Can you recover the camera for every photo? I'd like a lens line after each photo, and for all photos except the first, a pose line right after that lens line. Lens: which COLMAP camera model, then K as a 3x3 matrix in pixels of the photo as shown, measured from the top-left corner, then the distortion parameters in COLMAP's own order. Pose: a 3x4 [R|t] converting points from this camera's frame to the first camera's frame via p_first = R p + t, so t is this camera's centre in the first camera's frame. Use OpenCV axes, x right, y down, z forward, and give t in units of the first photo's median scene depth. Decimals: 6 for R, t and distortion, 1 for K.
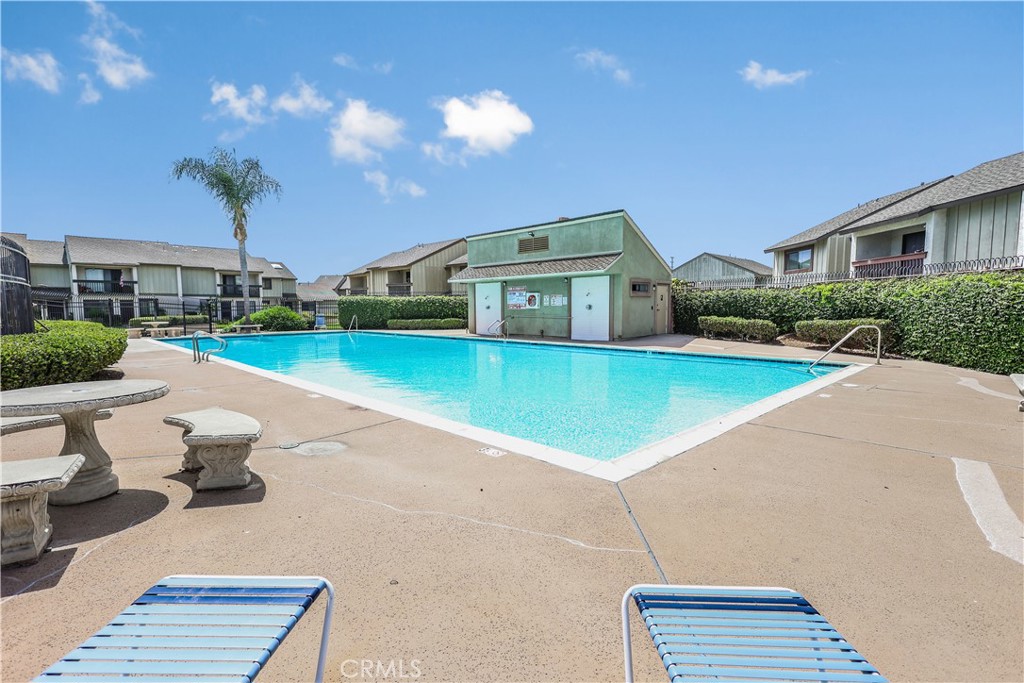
lens RADIAL K [[480.9, 0, 510.9], [0, 480.9, 344.4], [0, 0, 1]] dist [0.000206, 0.000150]
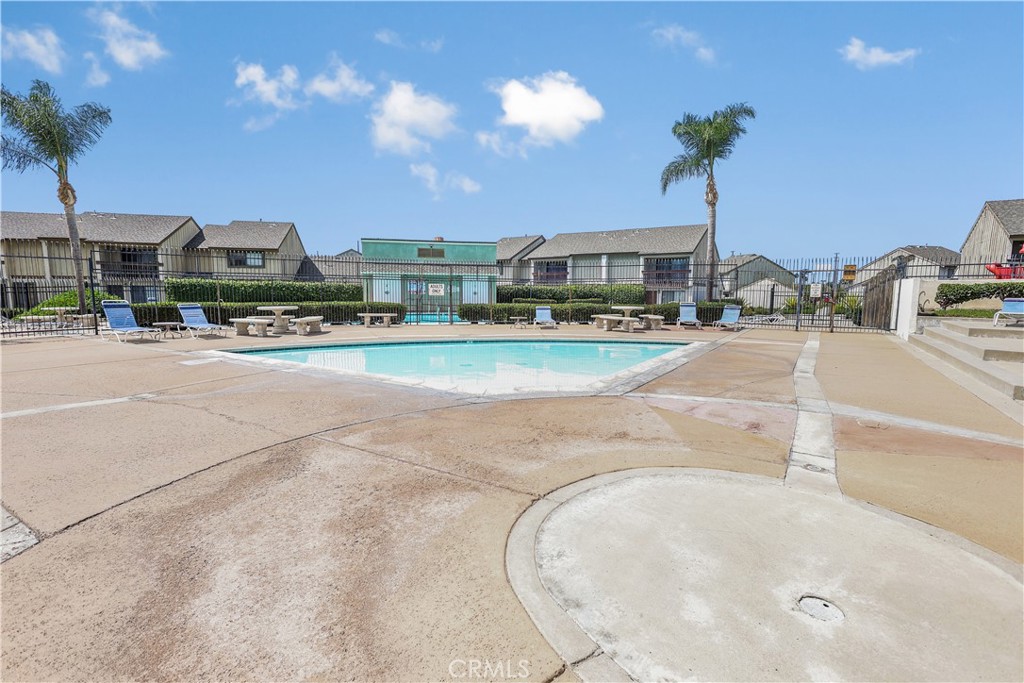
lens RADIAL K [[480.9, 0, 510.9], [0, 480.9, 344.4], [0, 0, 1]] dist [0.000206, 0.000150]
pose [[0.505739, -0.083293, 0.858656, -1.187599], [0.061671, 0.996272, 0.060319, 0.010902], [-0.860479, 0.022449, 0.508990, -0.012931]]
